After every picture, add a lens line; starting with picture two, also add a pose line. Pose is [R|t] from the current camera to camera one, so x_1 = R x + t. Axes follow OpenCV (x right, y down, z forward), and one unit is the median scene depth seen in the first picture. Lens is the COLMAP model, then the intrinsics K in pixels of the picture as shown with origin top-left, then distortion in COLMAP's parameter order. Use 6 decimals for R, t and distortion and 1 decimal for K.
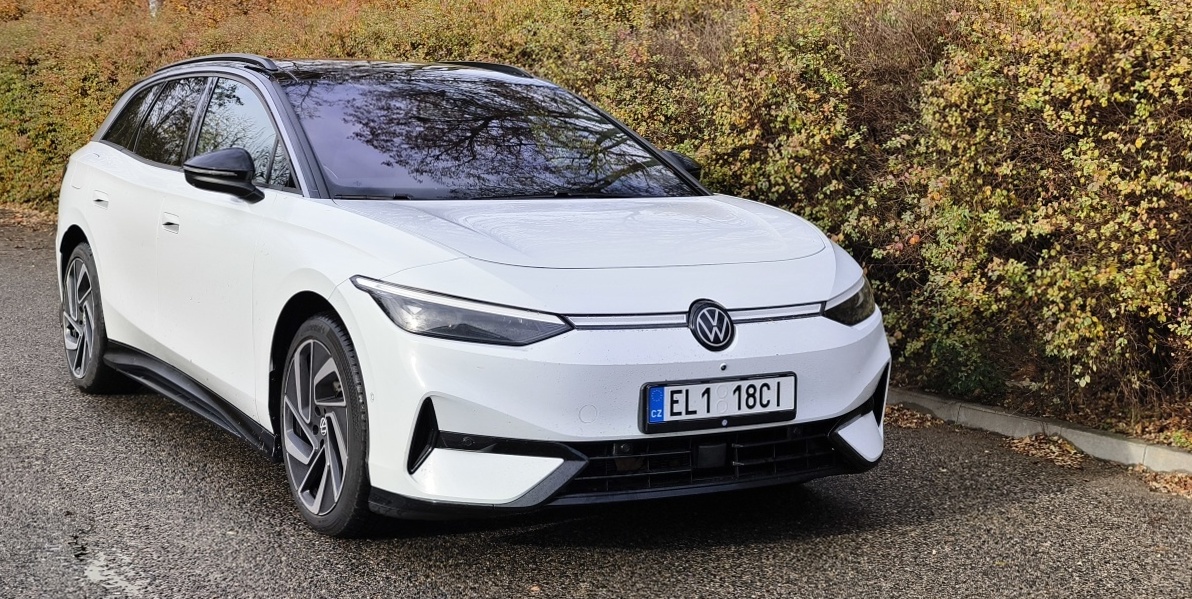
lens RADIAL K [[1648.4, 0, 596.0], [0, 1648.4, 299.5], [0, 0, 1]] dist [0.102514, 0.008467]
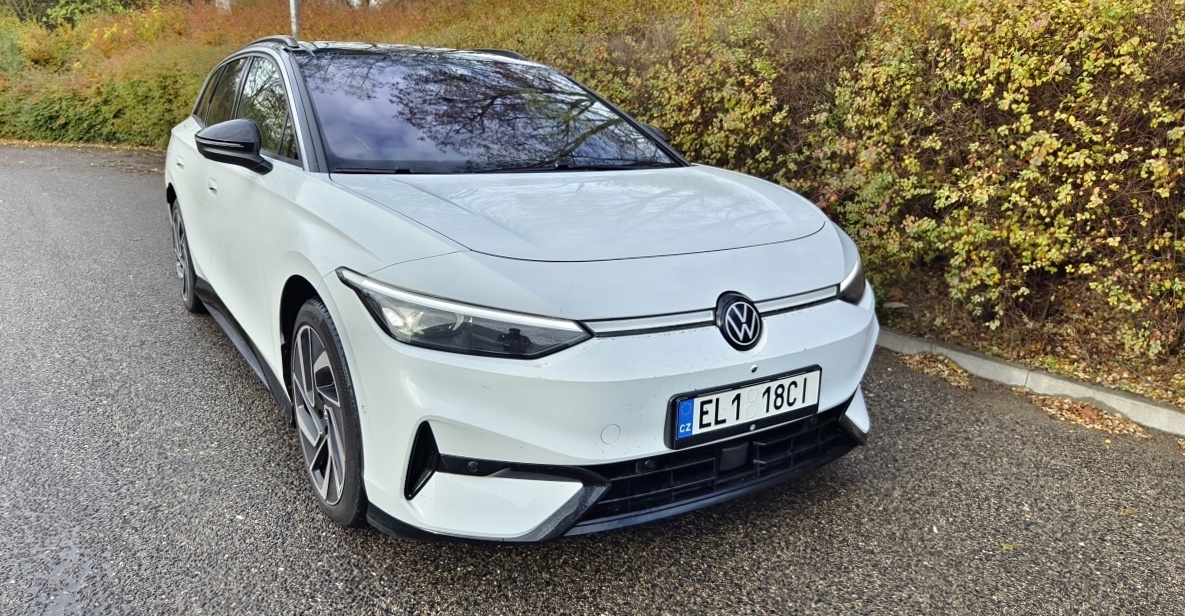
lens RADIAL K [[672.0, 0, 578.1], [0, 672.0, 308.7], [0, 0, 1]] dist [0.002043, 0.000001]
pose [[0.998690, -0.007872, 0.050561, -0.037546], [-0.001160, 0.984358, 0.176178, -0.056060], [-0.051157, -0.176006, 0.983059, 0.634813]]
